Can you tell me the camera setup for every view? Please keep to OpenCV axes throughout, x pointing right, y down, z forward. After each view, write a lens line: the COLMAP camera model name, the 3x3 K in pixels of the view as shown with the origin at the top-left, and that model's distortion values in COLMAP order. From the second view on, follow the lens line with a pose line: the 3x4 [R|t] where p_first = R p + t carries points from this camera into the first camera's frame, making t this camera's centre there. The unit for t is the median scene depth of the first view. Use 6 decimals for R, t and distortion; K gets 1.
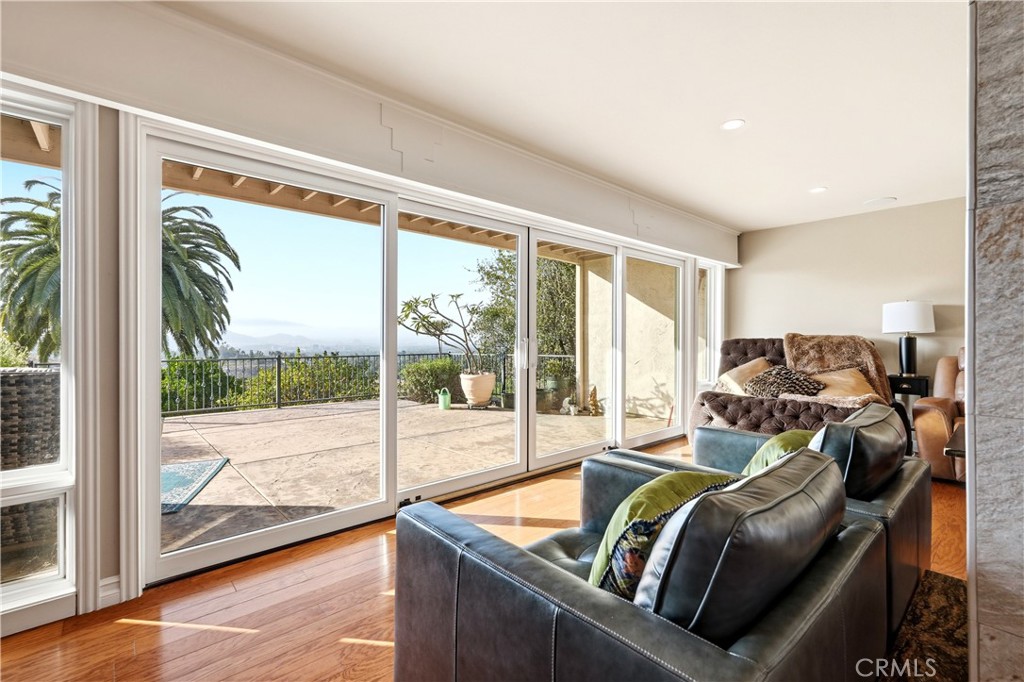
lens RADIAL K [[464.2, 0, 512.6], [0, 464.2, 341.3], [0, 0, 1]] dist [-0.000022, 0.002537]
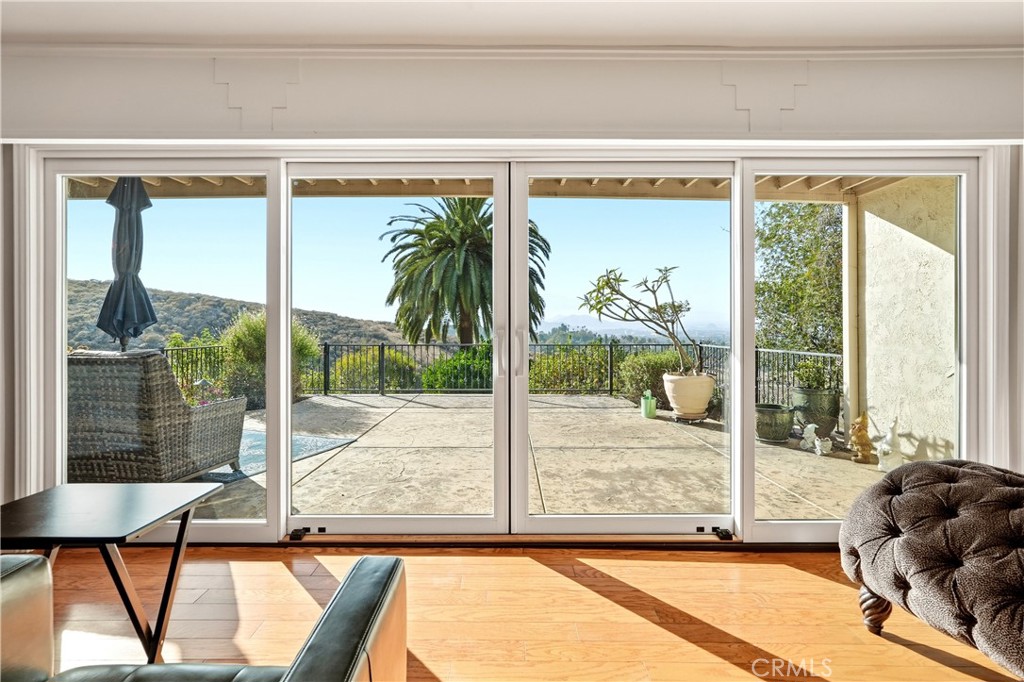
lens RADIAL K [[487.7, 0, 499.1], [0, 487.7, 320.1], [0, 0, 1]] dist [0.002379, -0.000251]
pose [[0.737670, -0.009129, -0.675100, 0.255240], [-0.000859, 0.999895, -0.014460, -0.005754], [0.675161, 0.011247, 0.737585, 0.249651]]
